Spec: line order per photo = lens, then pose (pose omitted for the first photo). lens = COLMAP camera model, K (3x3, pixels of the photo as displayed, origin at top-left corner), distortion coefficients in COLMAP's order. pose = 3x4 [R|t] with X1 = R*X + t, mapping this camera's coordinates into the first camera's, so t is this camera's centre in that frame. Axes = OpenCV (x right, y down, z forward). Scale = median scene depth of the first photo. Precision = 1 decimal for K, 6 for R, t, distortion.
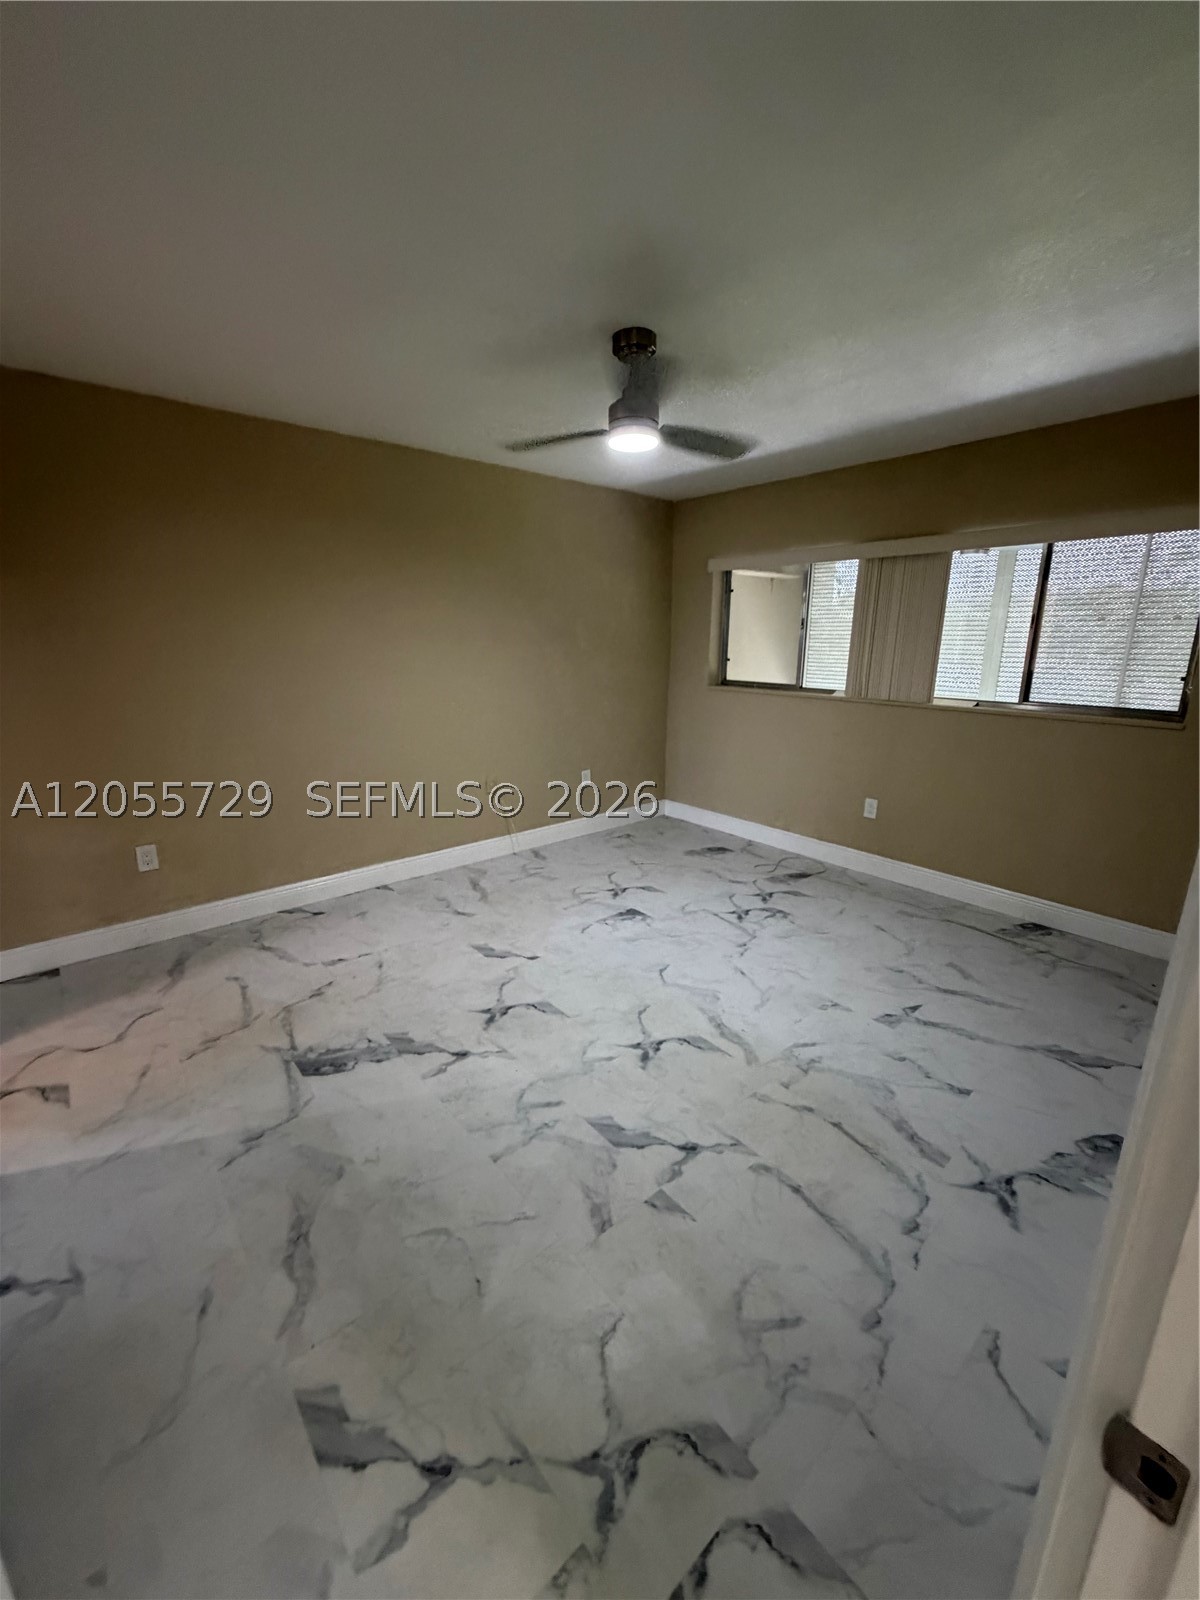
lens RADIAL K [[640.3, 0, 600.0], [0, 640.3, 800.0], [0, 0, 1]] dist [-0.000951, 0.000258]
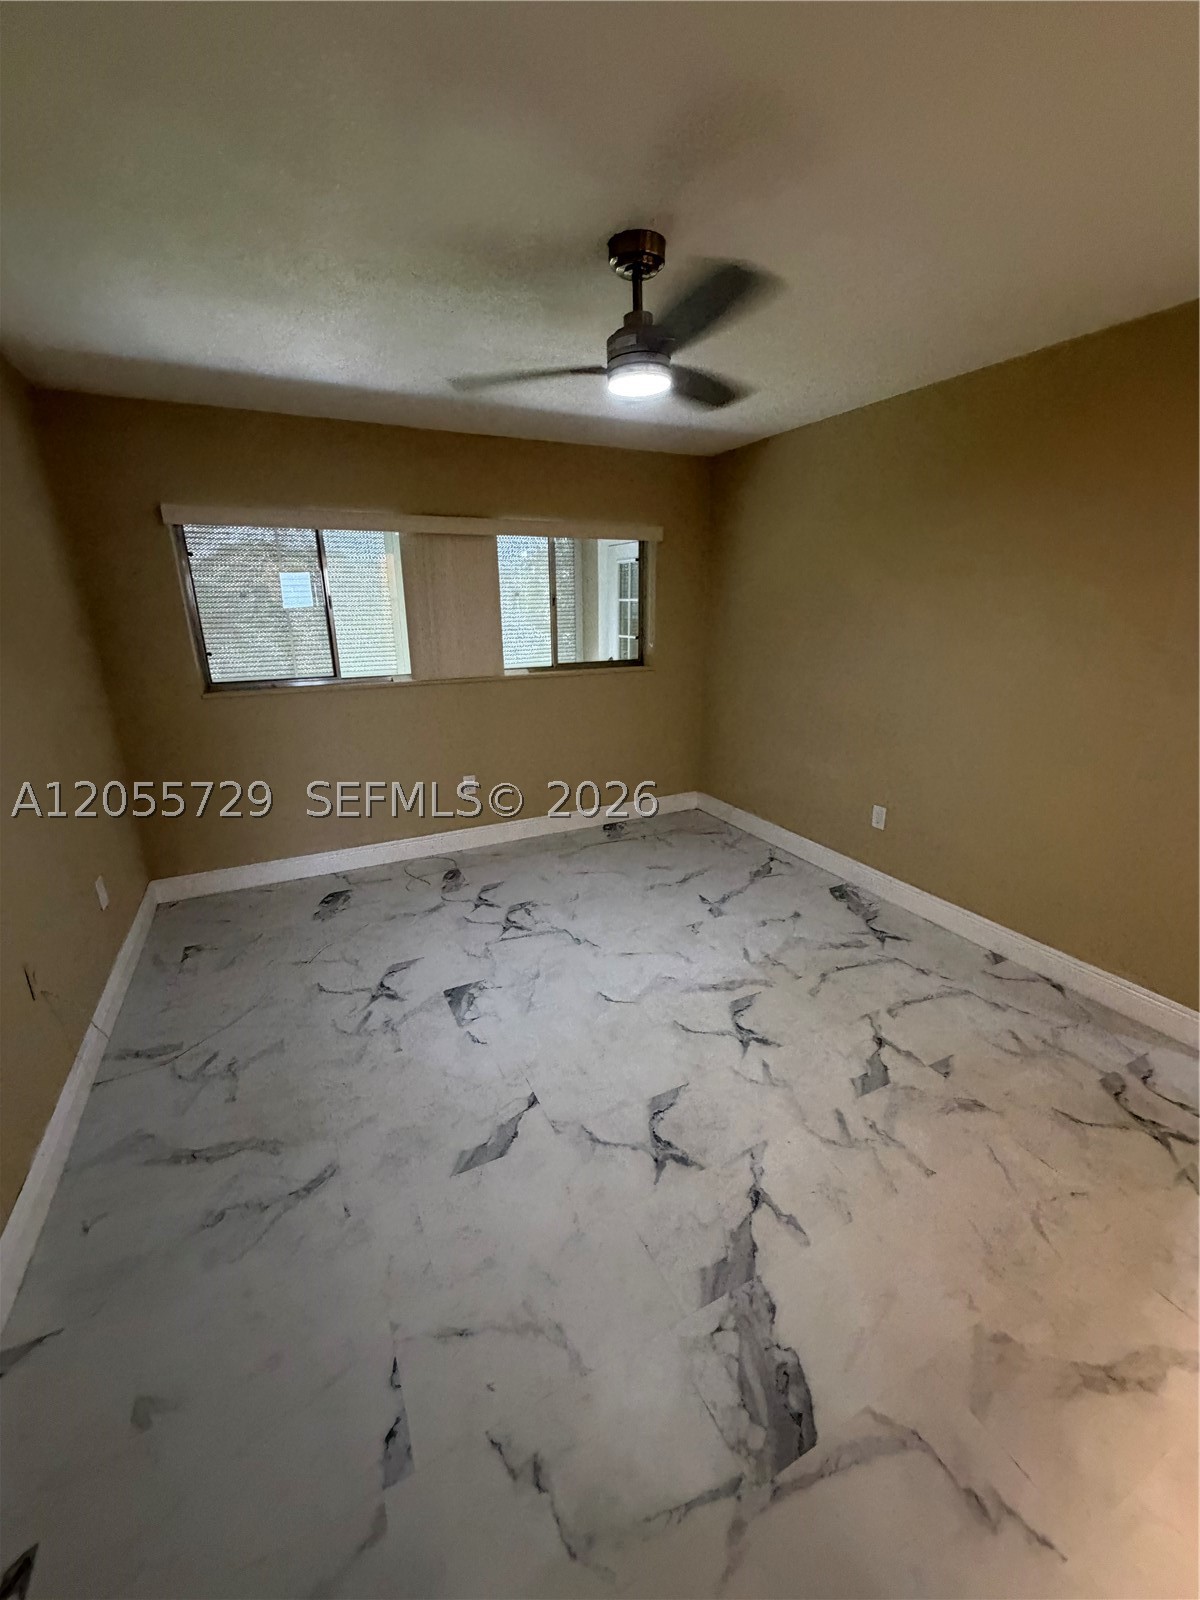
lens RADIAL K [[640.3, 0, 600.0], [0, 640.3, 800.0], [0, 0, 1]] dist [-0.000951, 0.000258]
pose [[0.243929, -0.300672, 0.922006, -0.636687], [0.254434, 0.937262, 0.238334, -0.207854], [-0.935822, 0.176453, 0.305126, 0.672914]]
